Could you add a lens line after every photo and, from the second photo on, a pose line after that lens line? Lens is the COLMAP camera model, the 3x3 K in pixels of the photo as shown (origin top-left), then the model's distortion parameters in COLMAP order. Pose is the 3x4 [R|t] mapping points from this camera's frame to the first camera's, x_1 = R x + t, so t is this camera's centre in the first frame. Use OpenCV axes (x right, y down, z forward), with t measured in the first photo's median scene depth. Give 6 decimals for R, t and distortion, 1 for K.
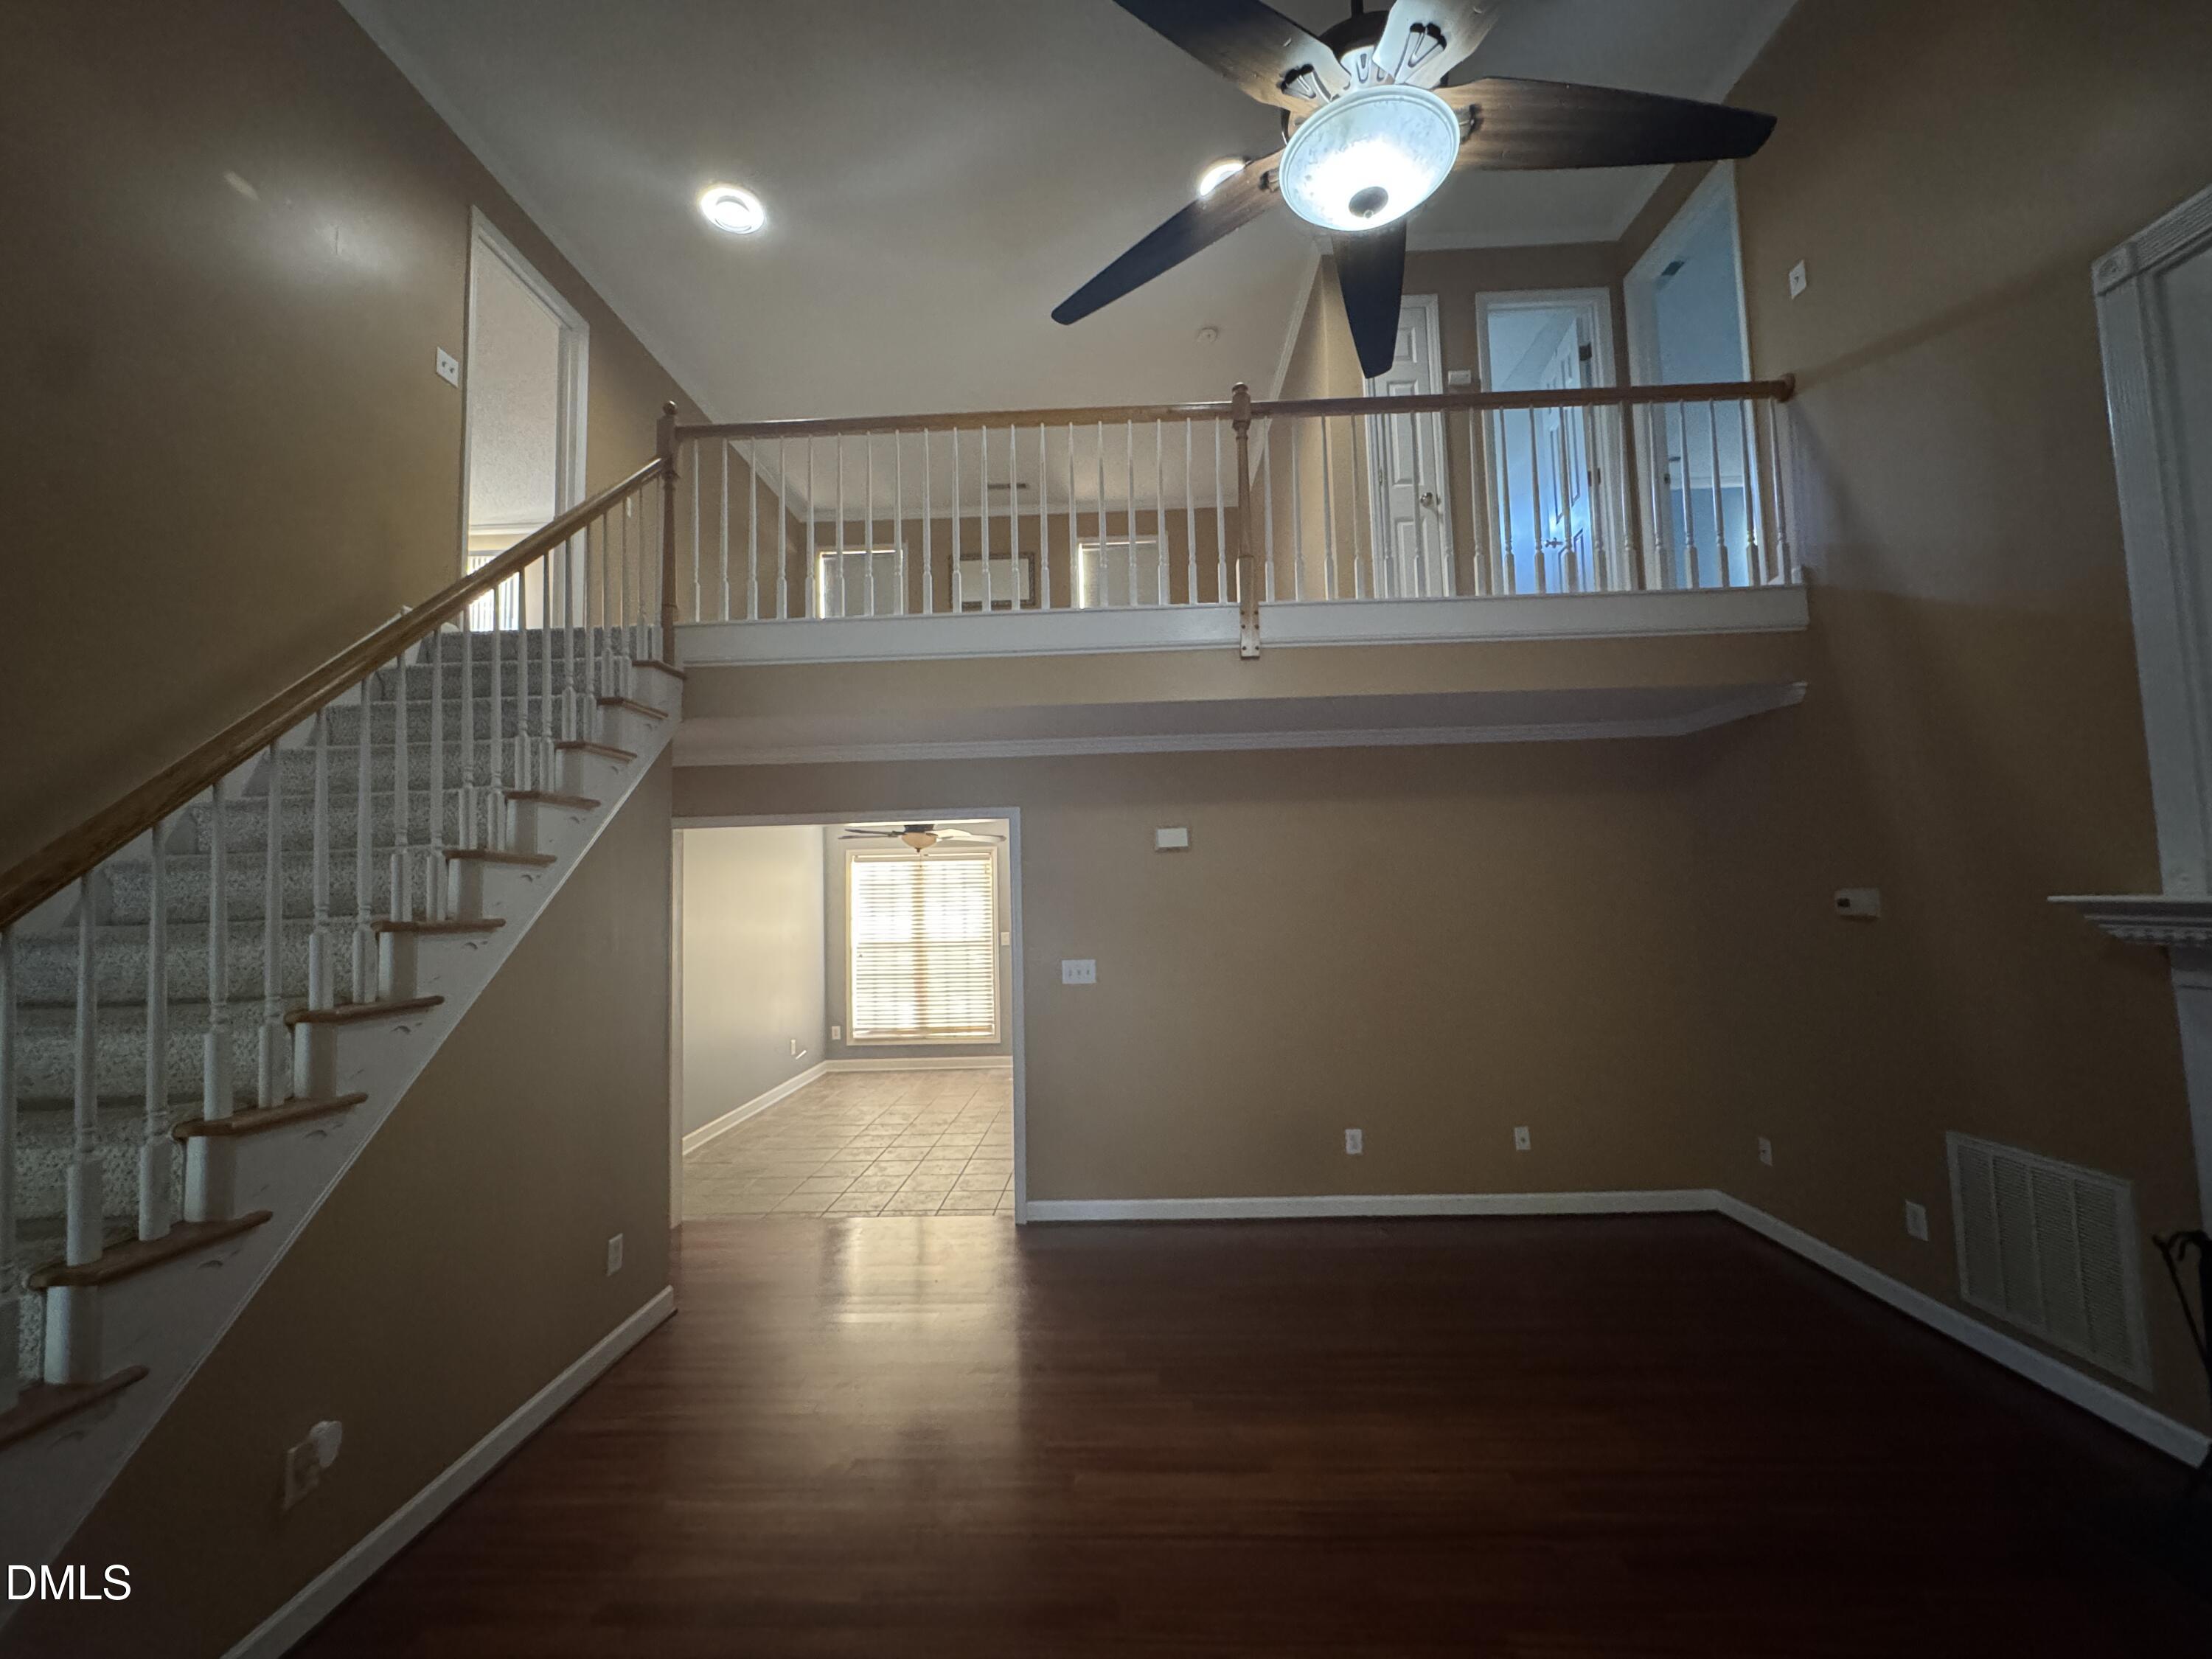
lens RADIAL K [[882.2, 0, 1108.0], [0, 882.2, 818.1], [0, 0, 1]] dist [-0.006194, 0.001352]
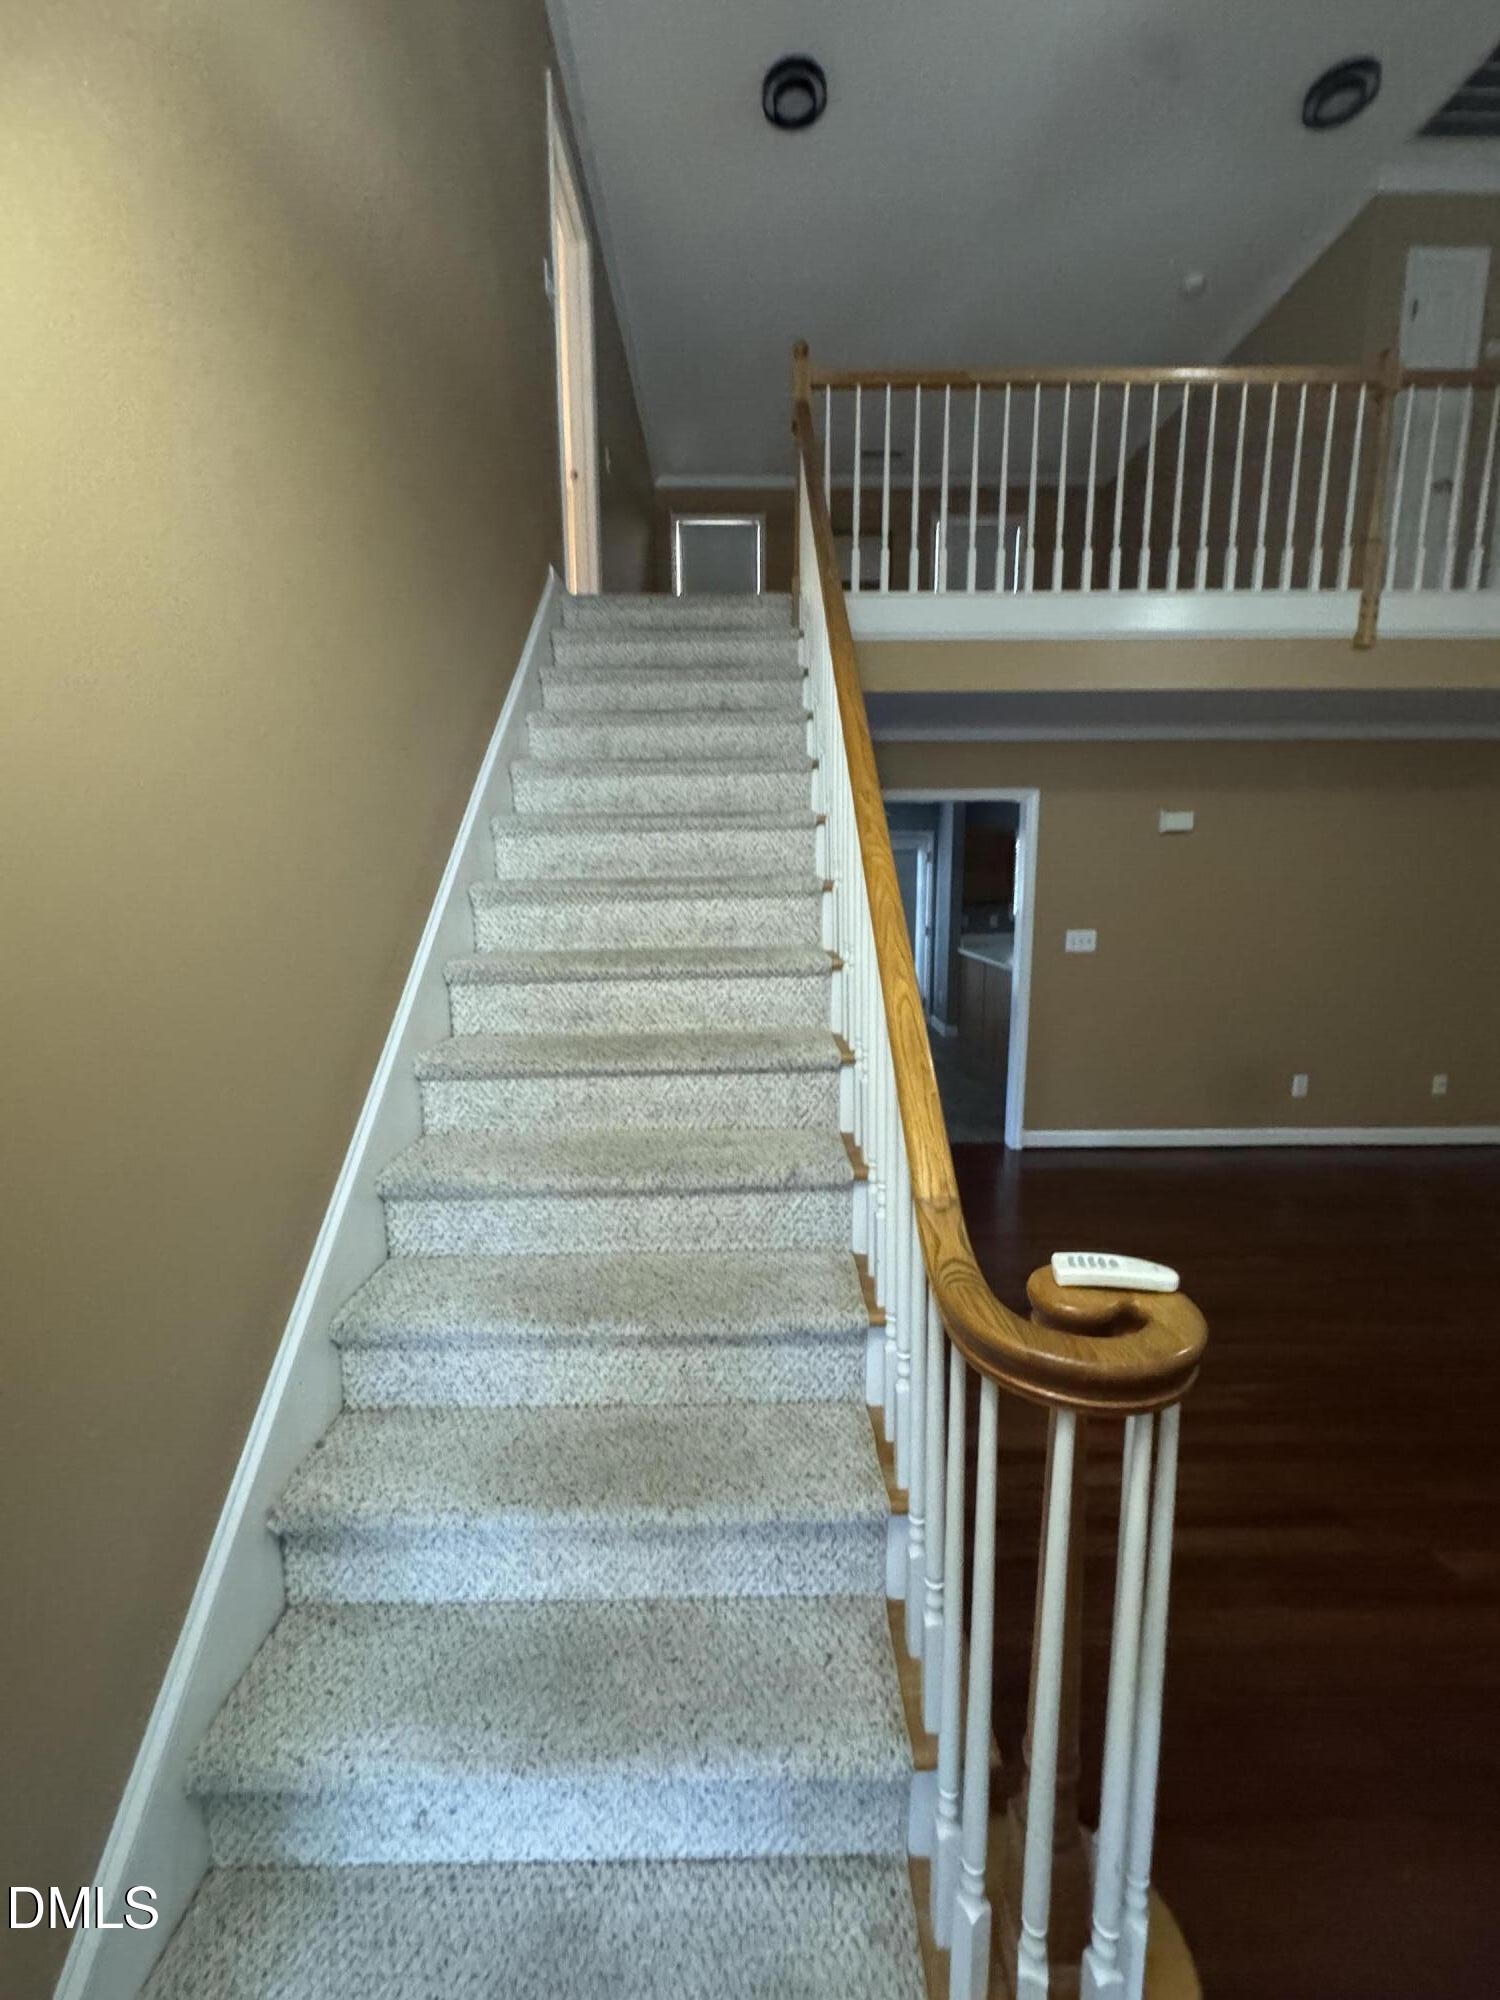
lens RADIAL K [[797.6, 0, 744.0], [0, 797.6, 990.6], [0, 0, 1]] dist [-0.006194, 0.001352]
pose [[0.998910, 0.015248, 0.044119, -0.580672], [-0.024884, 0.973596, 0.226919, 0.018411], [-0.039494, -0.227769, 0.972914, 0.013643]]
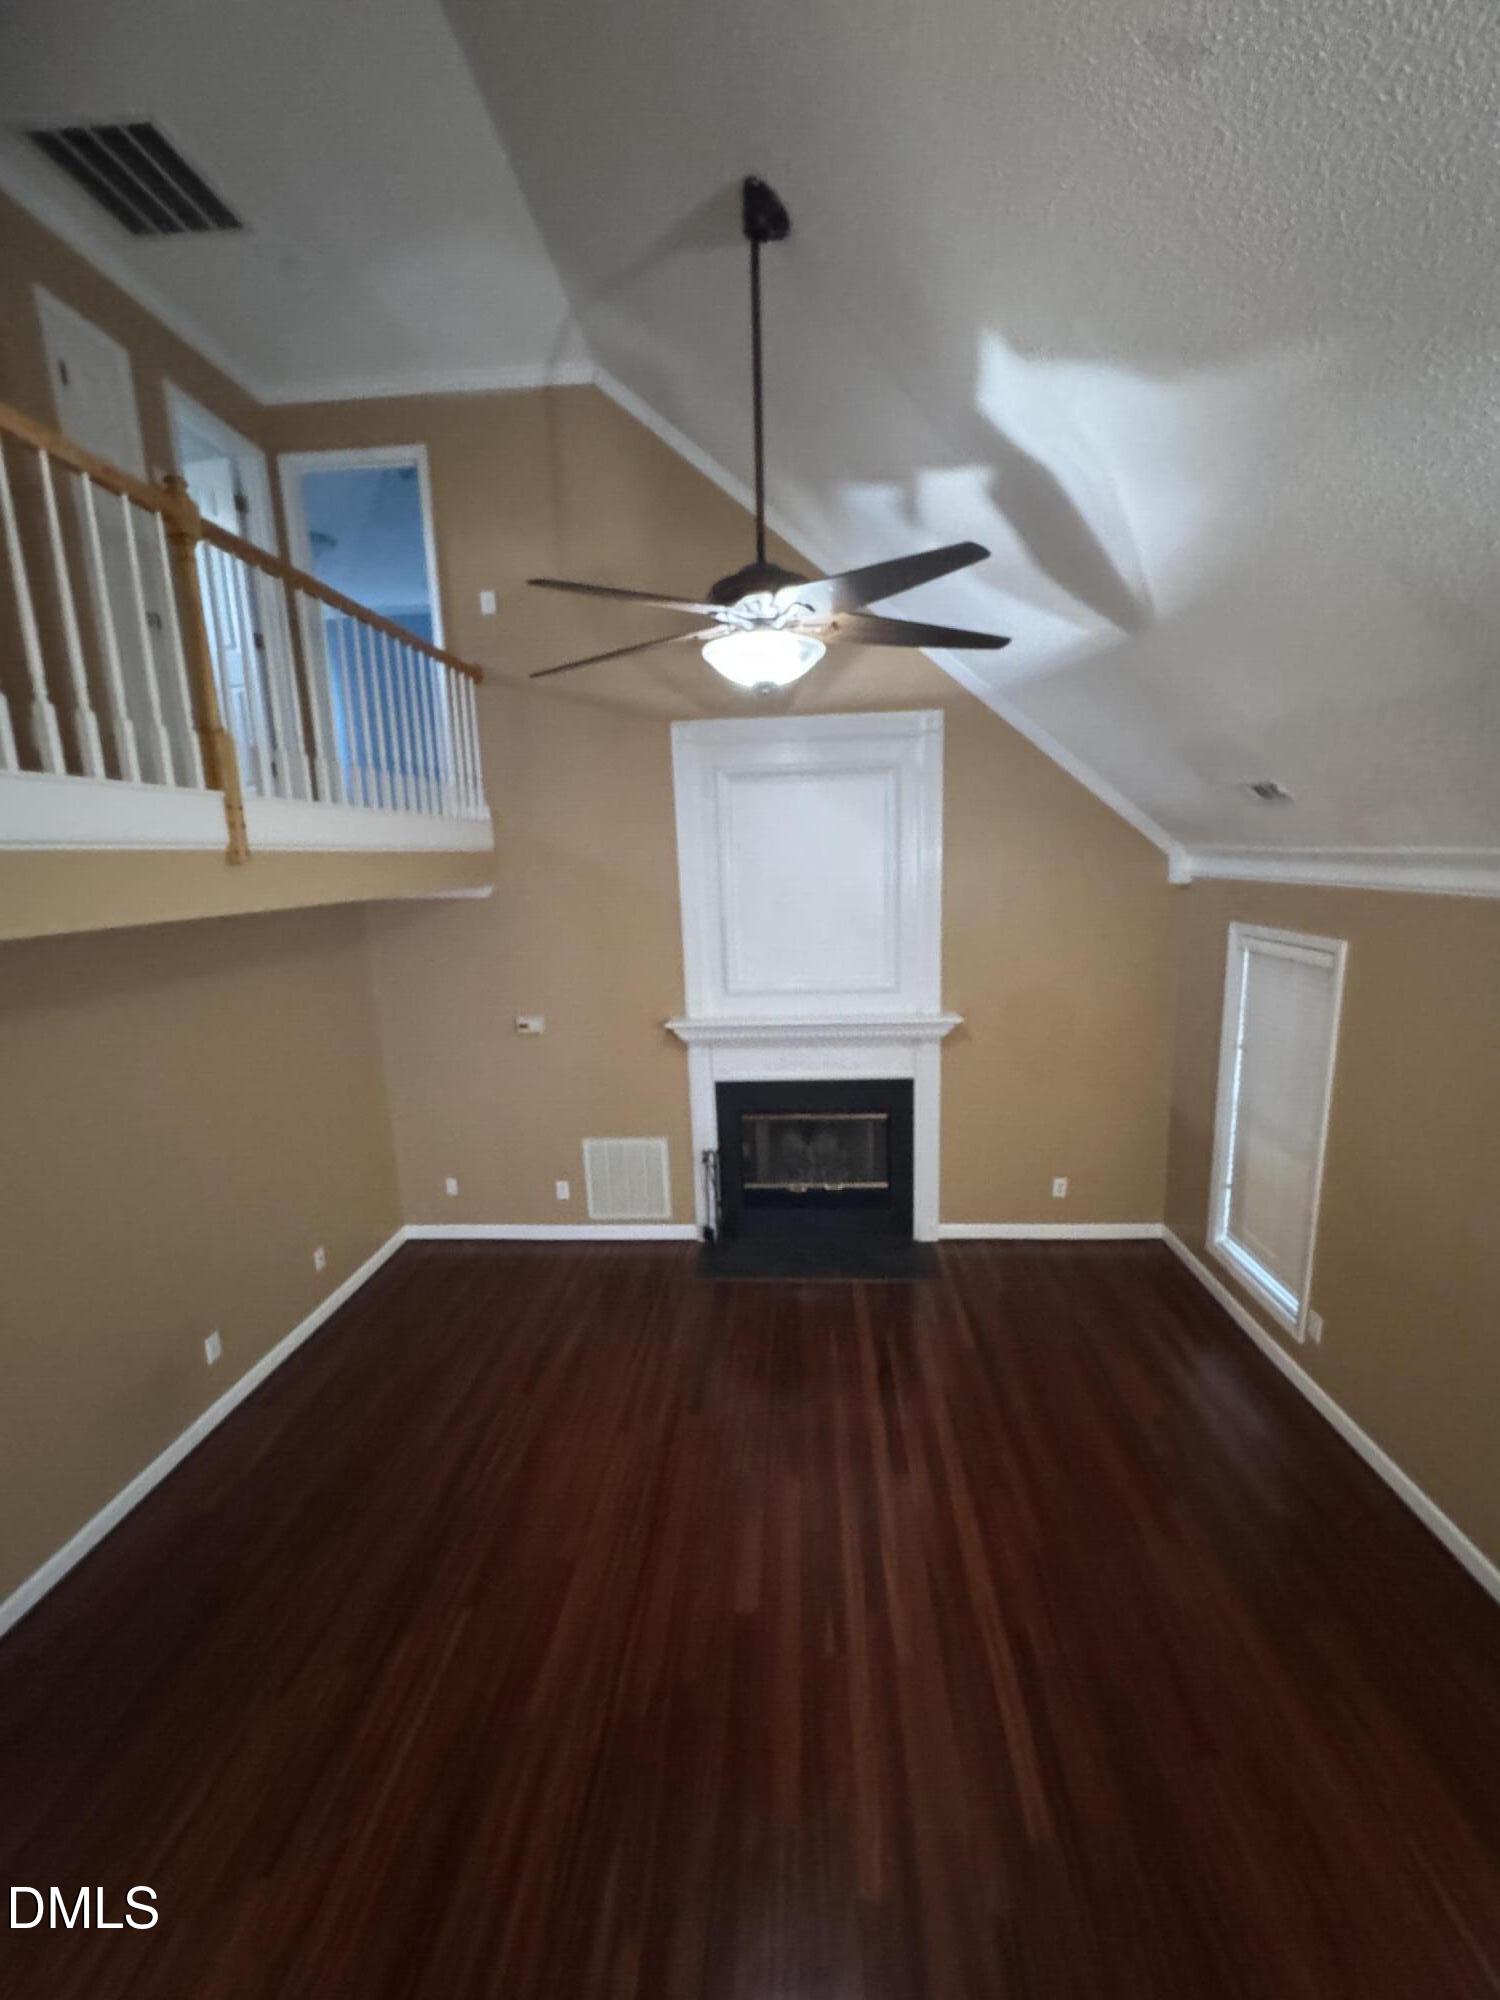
lens RADIAL K [[797.6, 0, 754.0], [0, 797.6, 996.7], [0, 0, 1]] dist [-0.006194, 0.001352]
pose [[0.029350, -0.155078, 0.987466, -0.544471], [-0.051277, 0.986357, 0.156428, -0.187134], [-0.998253, -0.055225, 0.020998, 0.468929]]
